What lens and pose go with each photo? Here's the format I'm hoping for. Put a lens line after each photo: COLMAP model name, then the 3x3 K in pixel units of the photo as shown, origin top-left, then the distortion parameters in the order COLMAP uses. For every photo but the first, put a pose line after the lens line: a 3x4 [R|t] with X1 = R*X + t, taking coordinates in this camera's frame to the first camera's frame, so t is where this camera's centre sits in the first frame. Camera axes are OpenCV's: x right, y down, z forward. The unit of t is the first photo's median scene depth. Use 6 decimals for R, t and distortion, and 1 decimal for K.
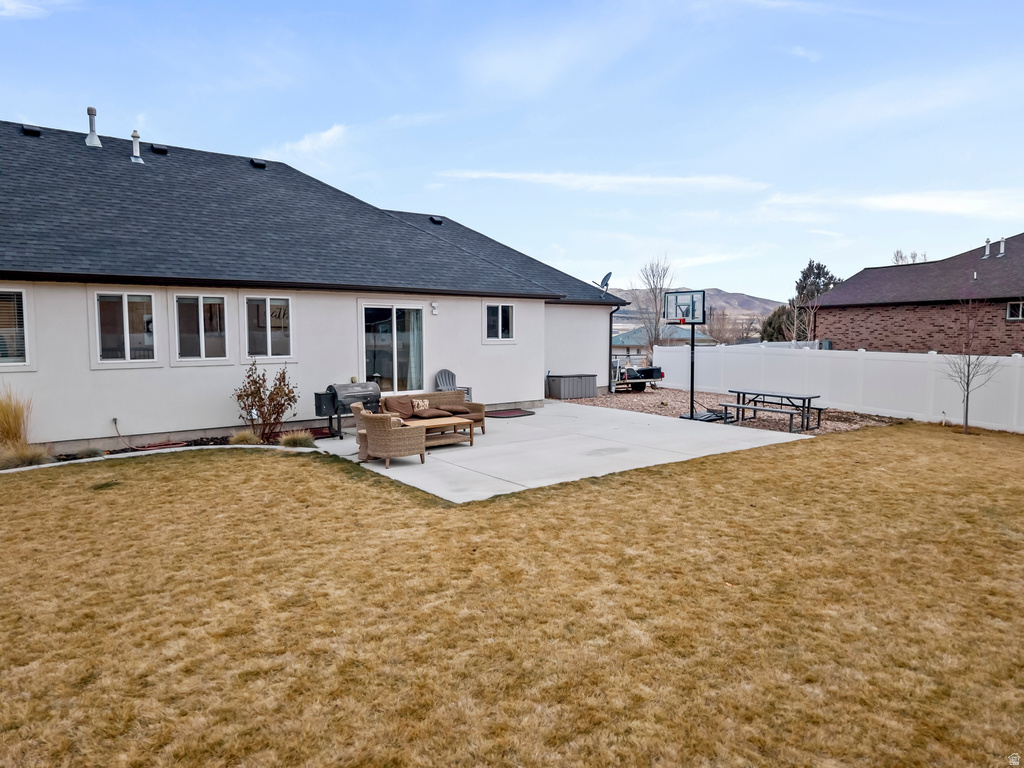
lens RADIAL K [[688.0, 0, 511.4], [0, 688.0, 383.0], [0, 0, 1]] dist [0.016660, -0.017165]
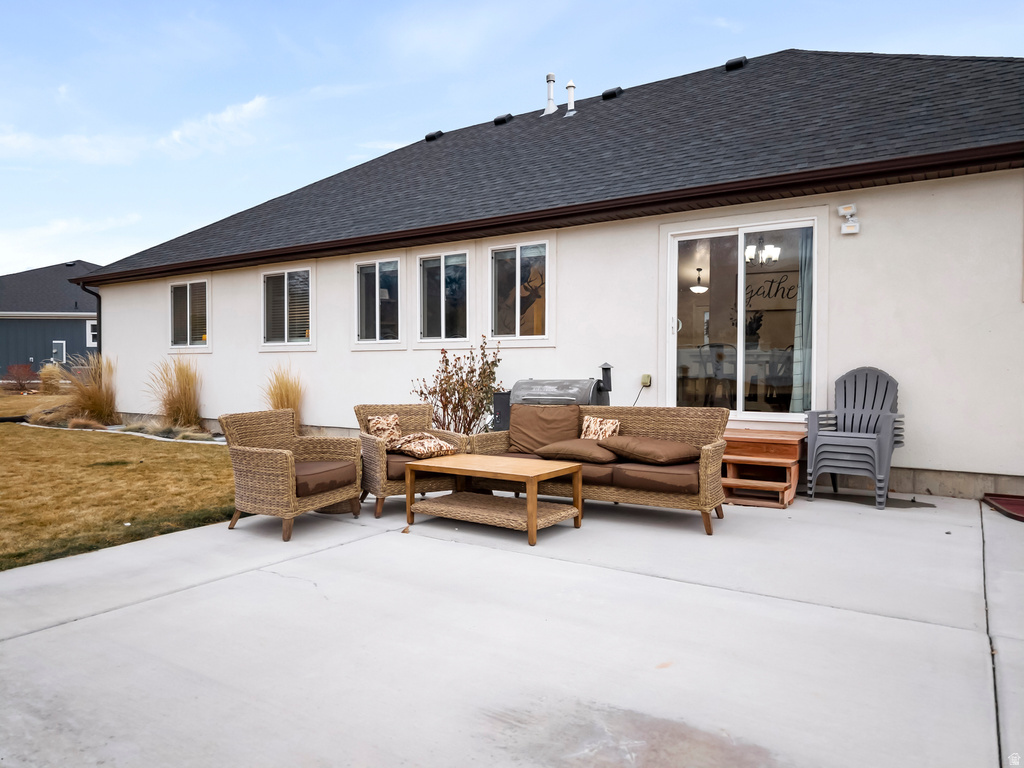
lens RADIAL K [[688.0, 0, 511.1], [0, 688.0, 383.3], [0, 0, 1]] dist [0.016660, -0.017165]
pose [[0.286880, 0.021446, -0.957726, 0.288256], [-0.080714, 0.996736, -0.001858, 0.007040], [0.954560, 0.077835, 0.287675, 0.880197]]
